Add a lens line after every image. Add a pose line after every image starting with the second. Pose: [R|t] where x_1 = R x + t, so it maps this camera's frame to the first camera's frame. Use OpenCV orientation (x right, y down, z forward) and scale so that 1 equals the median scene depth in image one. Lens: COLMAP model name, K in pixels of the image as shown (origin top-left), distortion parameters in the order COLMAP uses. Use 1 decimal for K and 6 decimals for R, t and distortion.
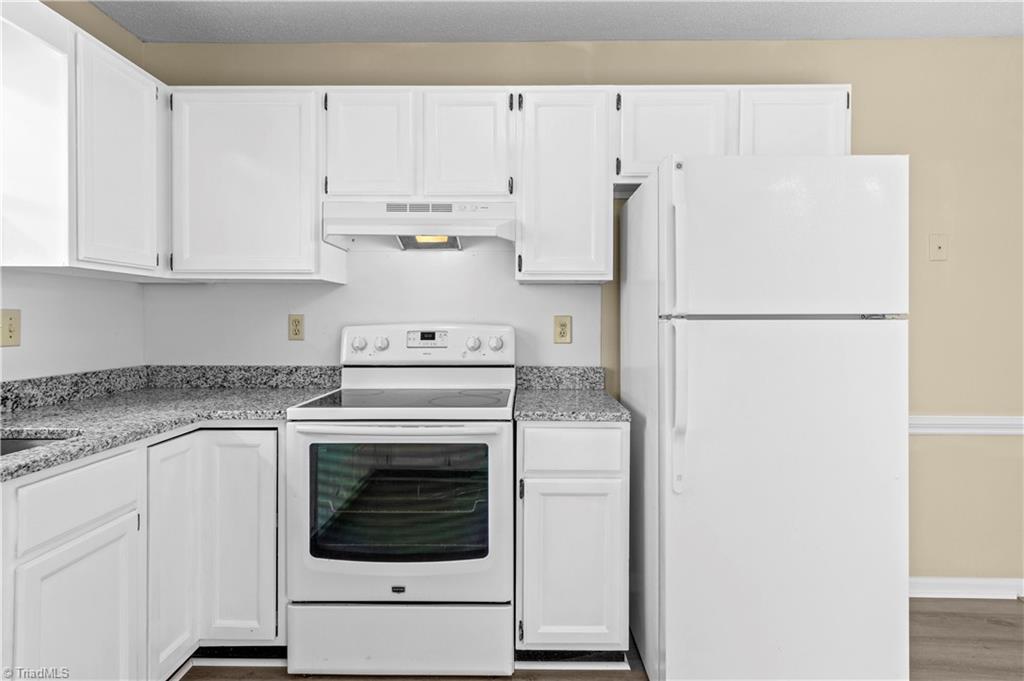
lens RADIAL K [[559.4, 0, 527.6], [0, 559.4, 328.8], [0, 0, 1]] dist [0.002483, -0.001545]
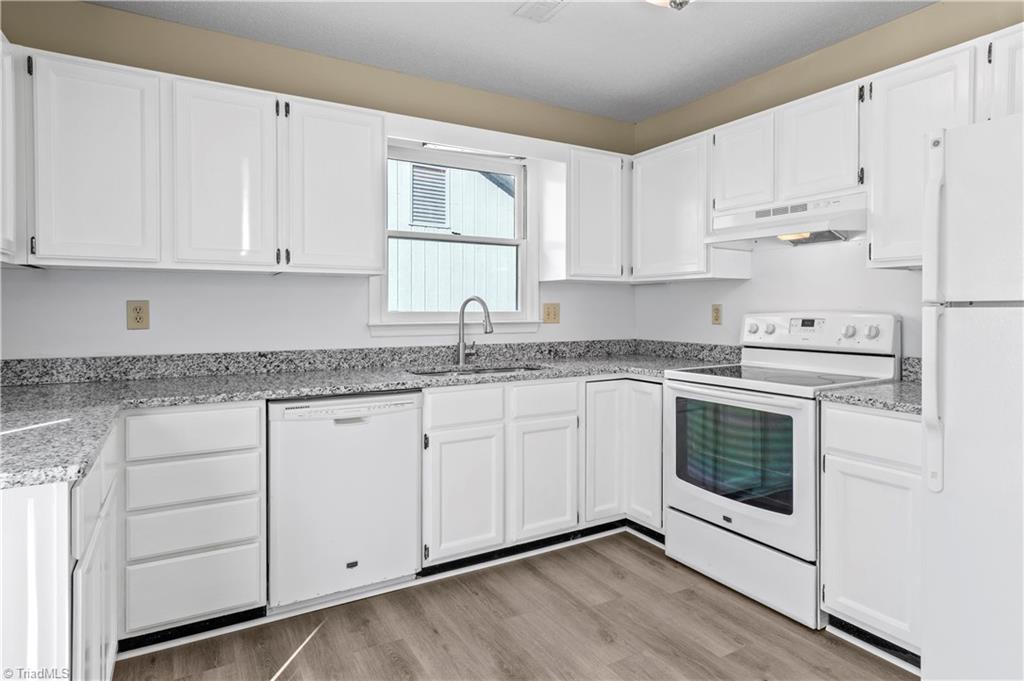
lens RADIAL K [[559.4, 0, 527.6], [0, 559.4, 328.8], [0, 0, 1]] dist [0.002483, -0.001545]
pose [[0.537381, 0.027890, -0.842878, 0.511921], [-0.011008, 0.999600, 0.026058, 0.002047], [0.843268, -0.004724, 0.537473, -0.061152]]
